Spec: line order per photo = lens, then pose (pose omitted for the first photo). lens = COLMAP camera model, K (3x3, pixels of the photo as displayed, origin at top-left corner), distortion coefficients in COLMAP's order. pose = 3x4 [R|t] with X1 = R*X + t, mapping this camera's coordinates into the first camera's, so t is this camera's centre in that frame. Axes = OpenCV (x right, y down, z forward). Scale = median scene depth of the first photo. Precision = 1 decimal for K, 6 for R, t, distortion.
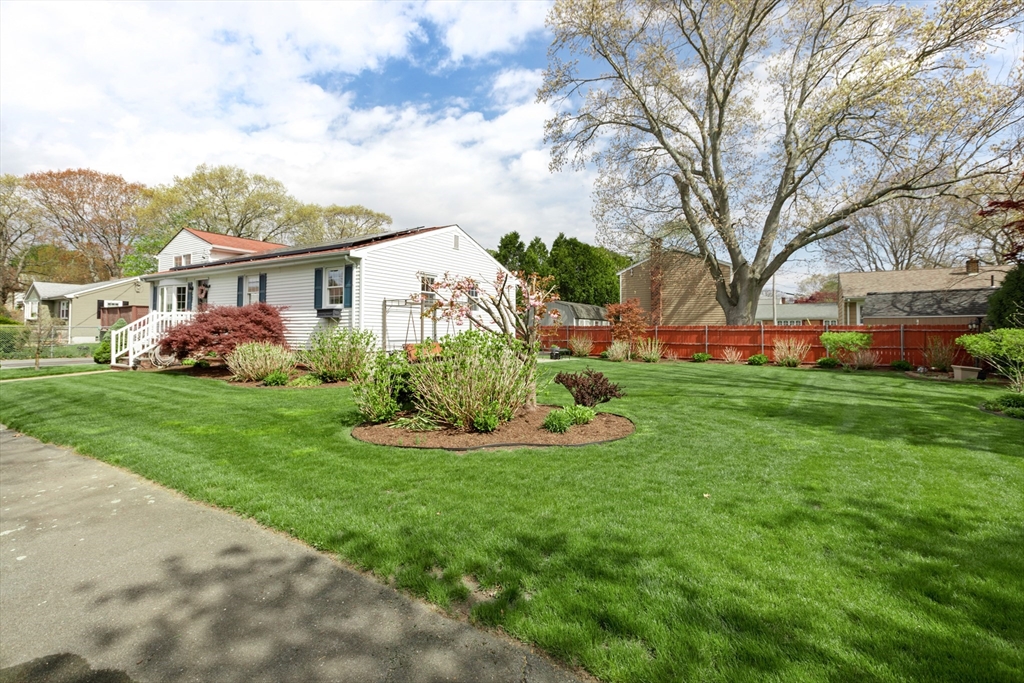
lens RADIAL K [[458.9, 0, 512.0], [0, 458.9, 341.5], [0, 0, 1]] dist [-0.000019, -0.000581]
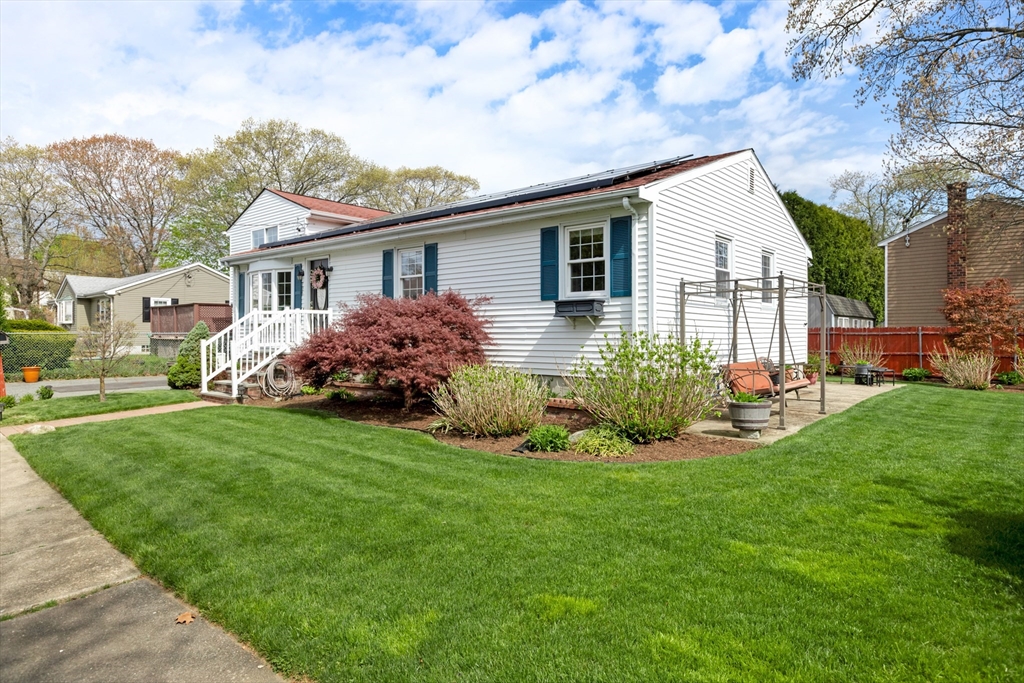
lens RADIAL K [[604.8, 0, 514.5], [0, 604.8, 369.3], [0, 0, 1]] dist [-0.004413, 0.000719]
pose [[0.988194, 0.004095, -0.153155, -0.222128], [0.001186, 0.999408, 0.034373, -0.008122], [0.153205, -0.034149, 0.987604, 0.165555]]
